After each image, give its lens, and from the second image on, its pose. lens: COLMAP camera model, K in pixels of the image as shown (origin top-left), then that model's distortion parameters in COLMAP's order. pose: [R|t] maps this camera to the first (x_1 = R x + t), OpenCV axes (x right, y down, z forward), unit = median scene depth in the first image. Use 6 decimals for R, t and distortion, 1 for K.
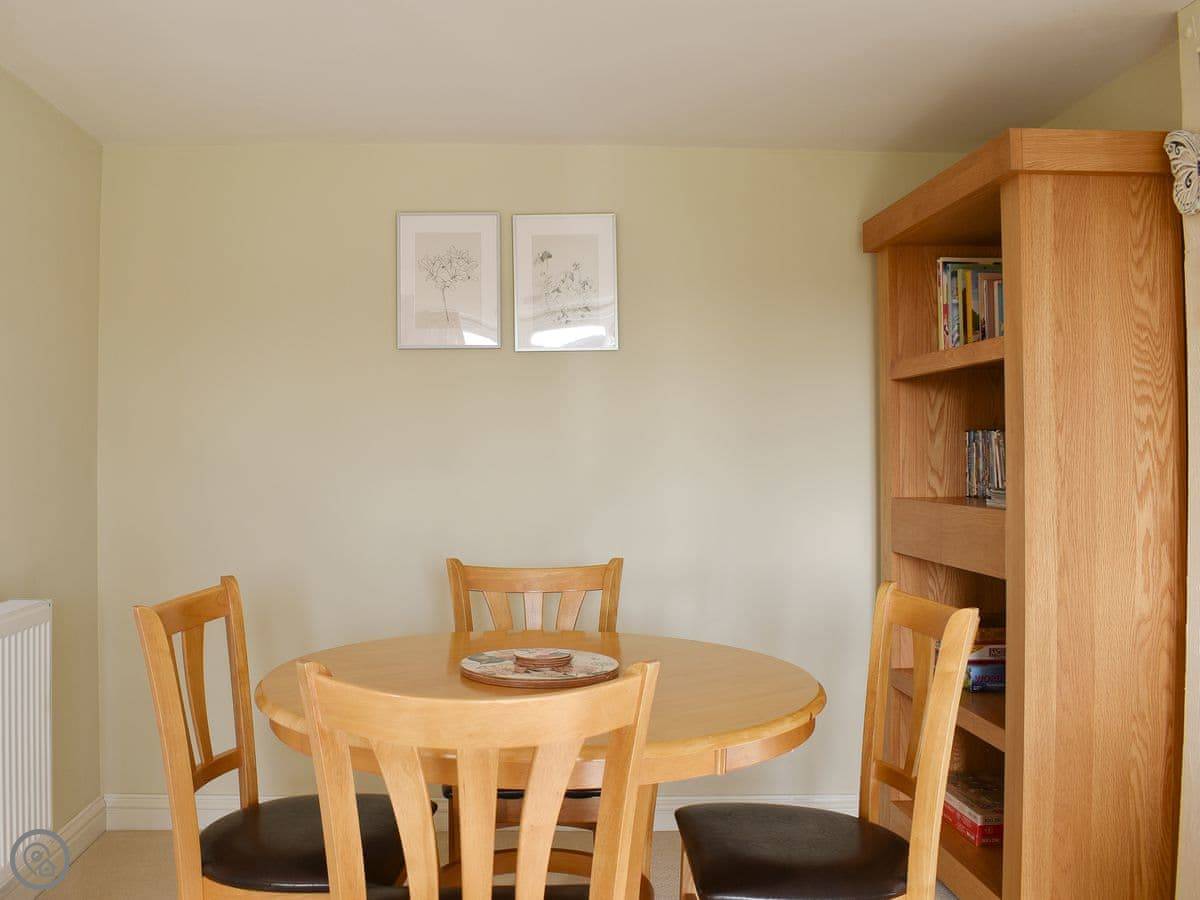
lens RADIAL K [[1131.1, 0, 596.1], [0, 1131.1, 473.8], [0, 0, 1]] dist [-0.089298, 0.007788]
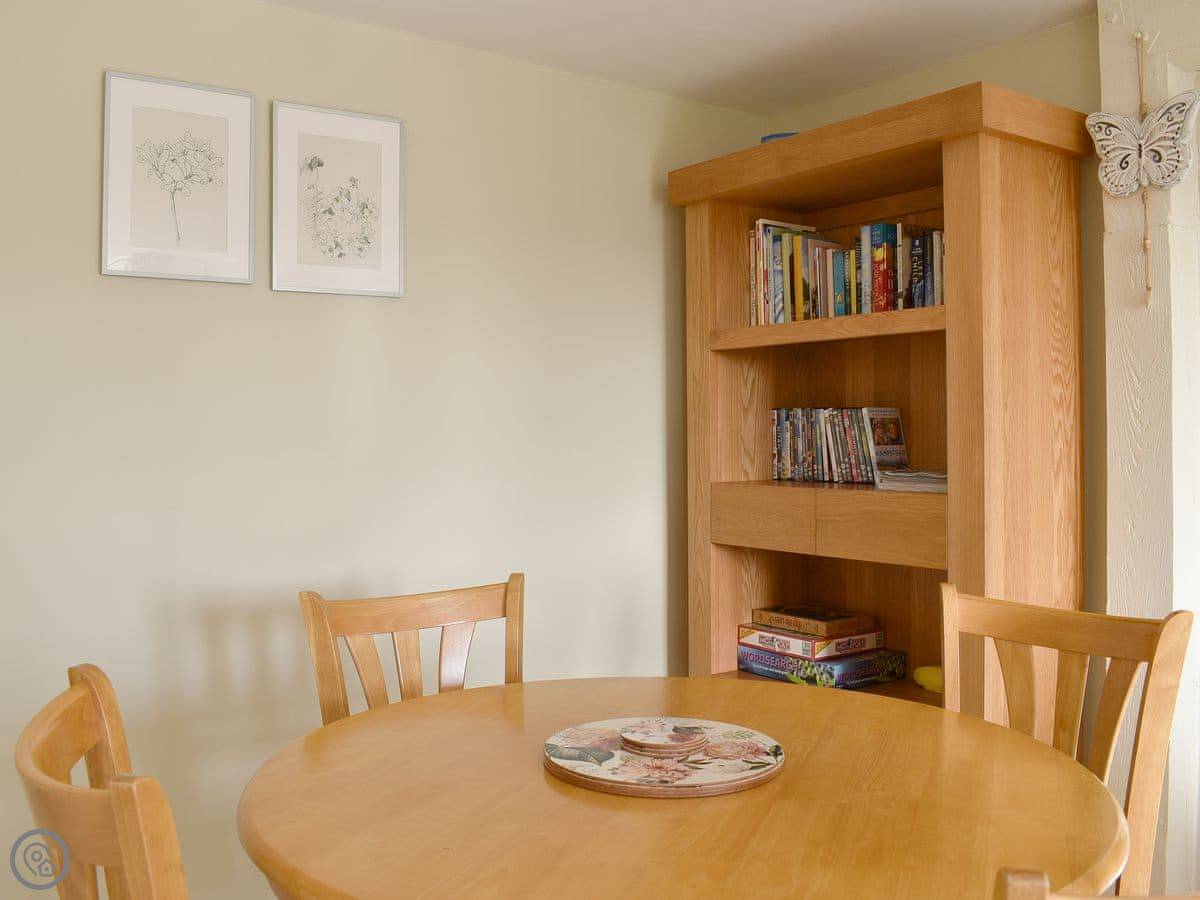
lens RADIAL K [[1110.1, 0, 598.6], [0, 1110.1, 433.9], [0, 0, 1]] dist [-0.084778, -0.001162]
pose [[0.835194, 0.001709, 0.549953, -0.302494], [0.007673, 0.999862, -0.014760, -0.005155], [-0.549902, 0.016547, 0.835065, 0.323408]]
